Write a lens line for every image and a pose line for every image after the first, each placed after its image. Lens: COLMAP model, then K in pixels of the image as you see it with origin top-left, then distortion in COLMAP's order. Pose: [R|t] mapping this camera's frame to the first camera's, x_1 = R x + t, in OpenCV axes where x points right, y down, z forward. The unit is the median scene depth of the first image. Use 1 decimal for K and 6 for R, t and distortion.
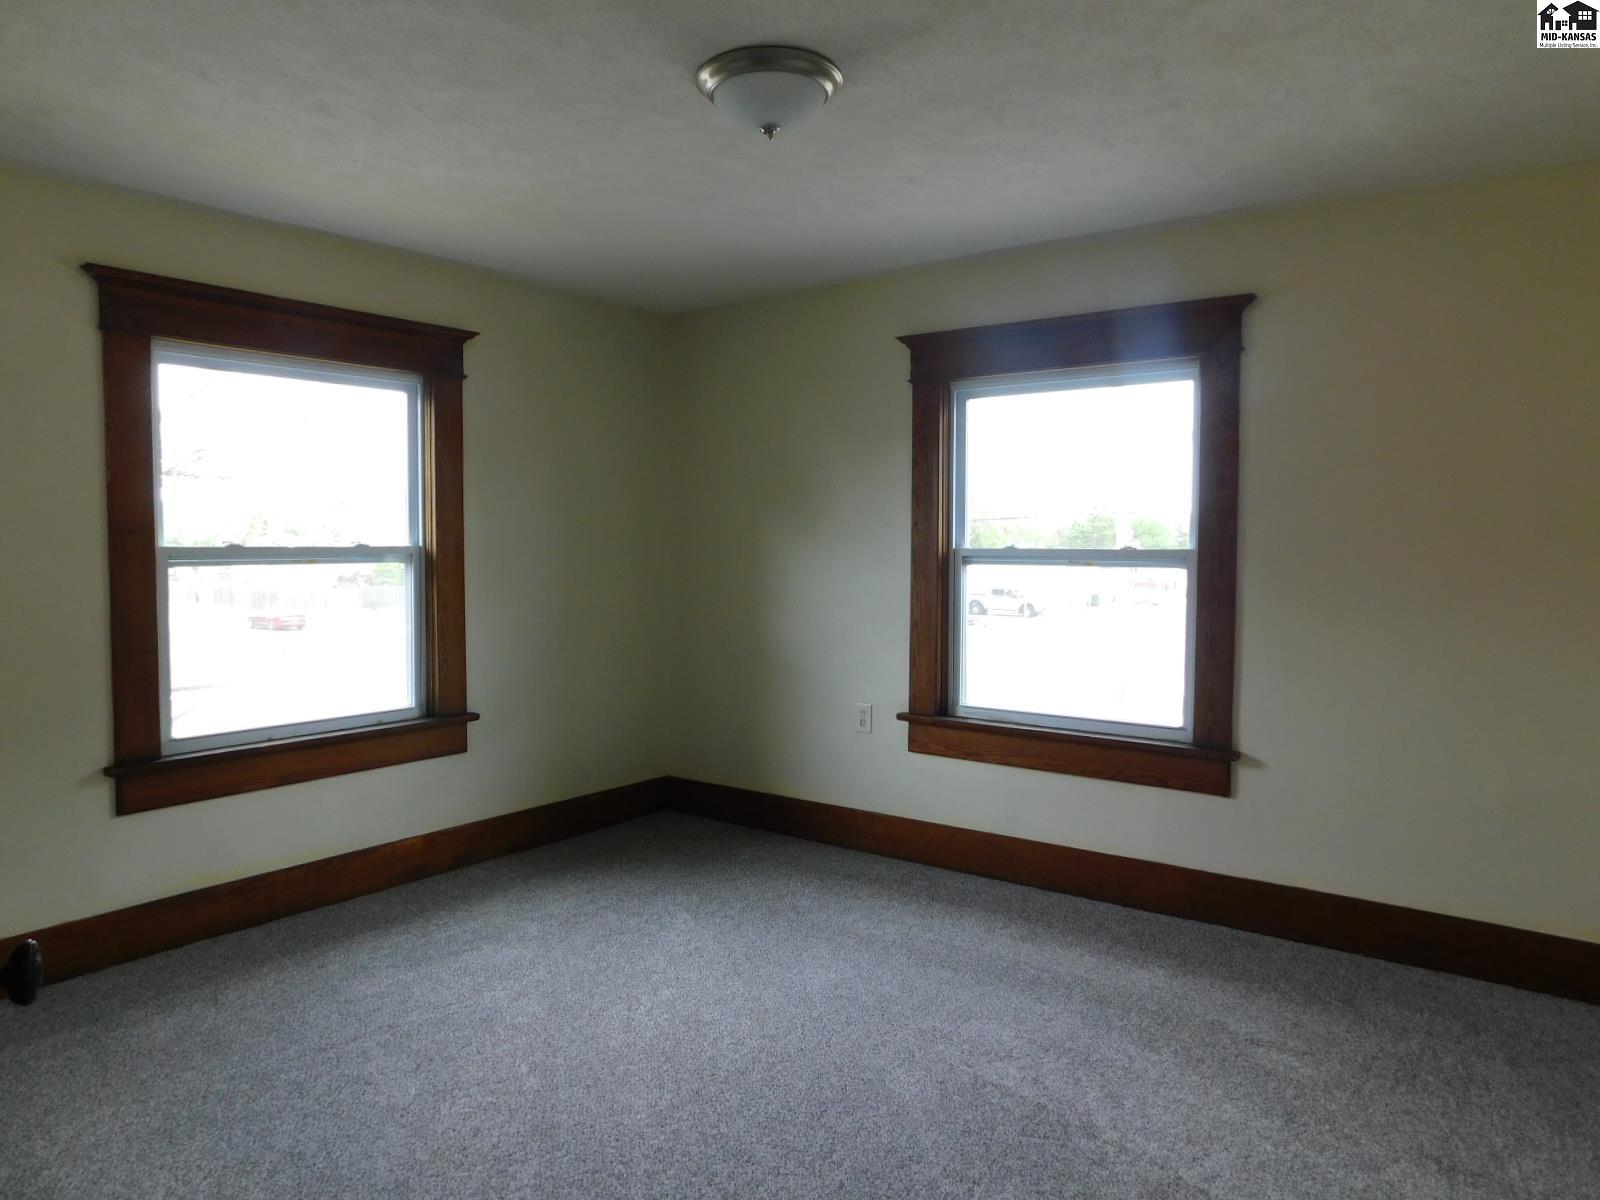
lens RADIAL K [[1064.4, 0, 803.3], [0, 1064.4, 596.5], [0, 0, 1]] dist [-0.070154, 0.057686]
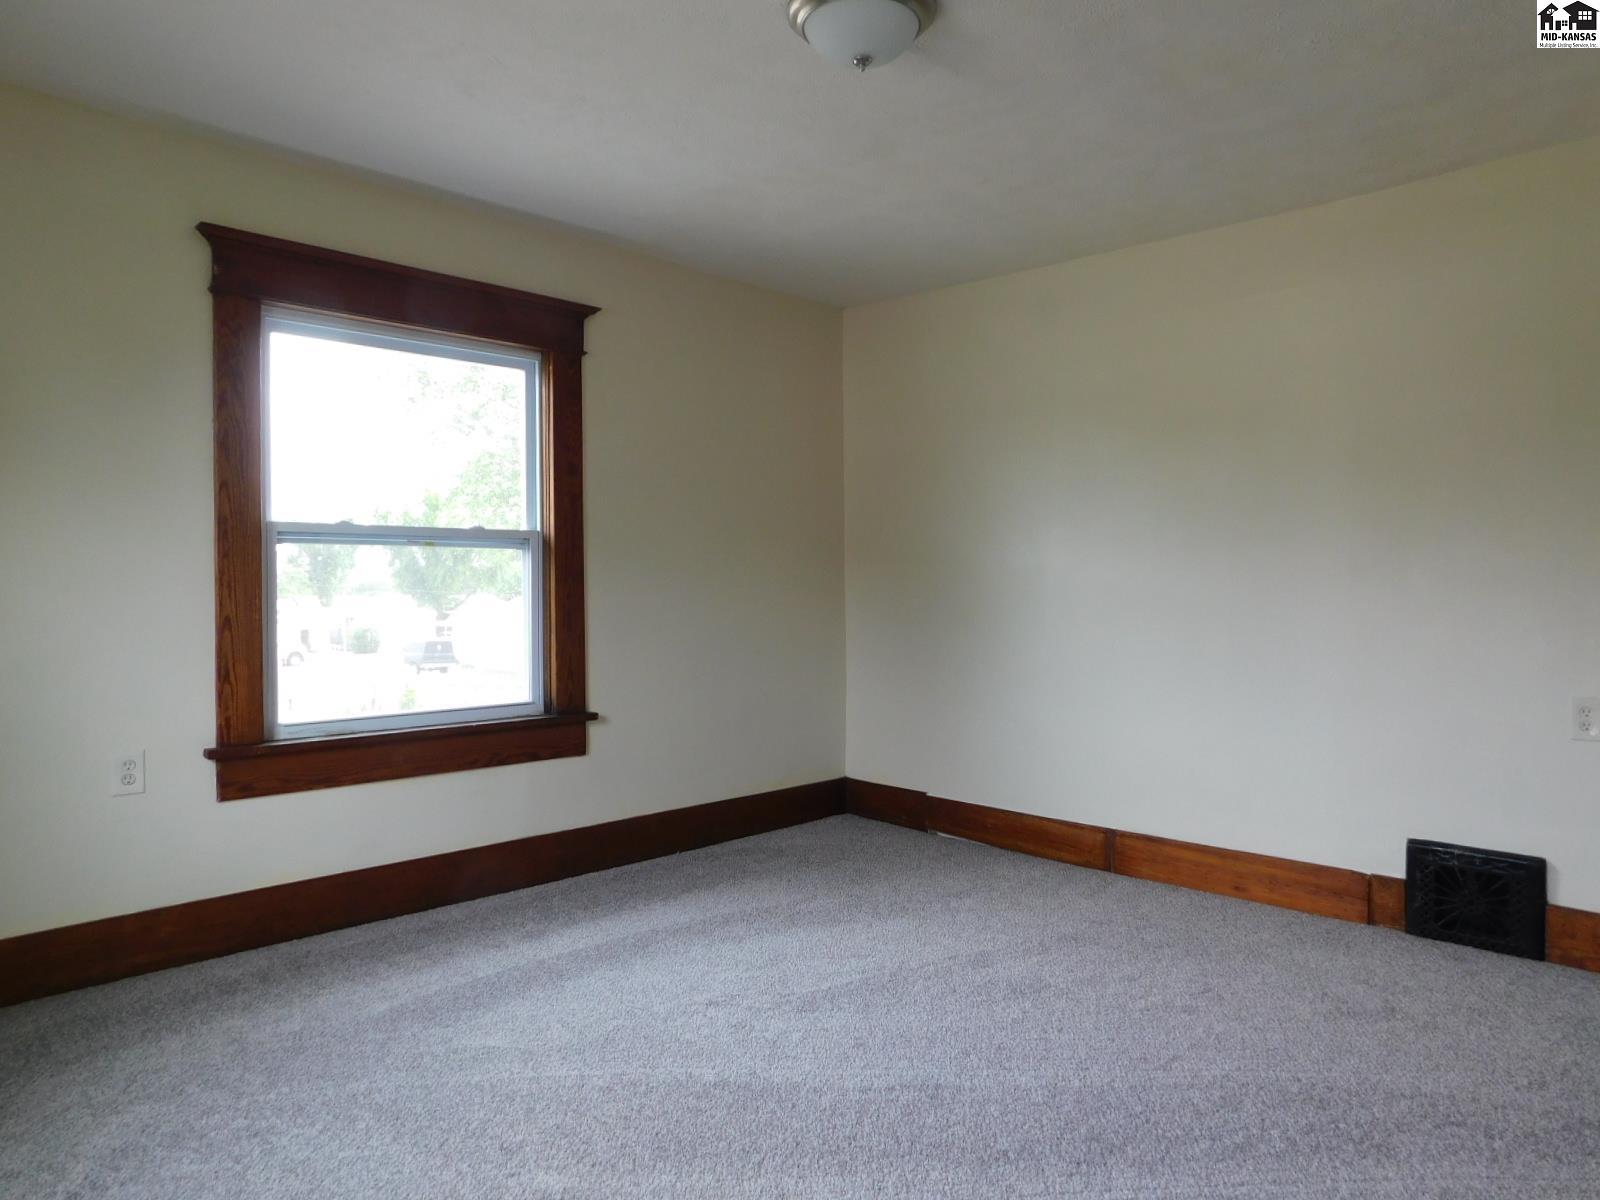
lens RADIAL K [[1064.4, 0, 803.3], [0, 1064.4, 596.5], [0, 0, 1]] dist [-0.070154, 0.057686]
pose [[0.129321, -0.012408, 0.991525, -0.570599], [0.058366, 0.998283, 0.004880, 0.028393], [-0.989884, 0.057240, 0.129823, 0.531641]]
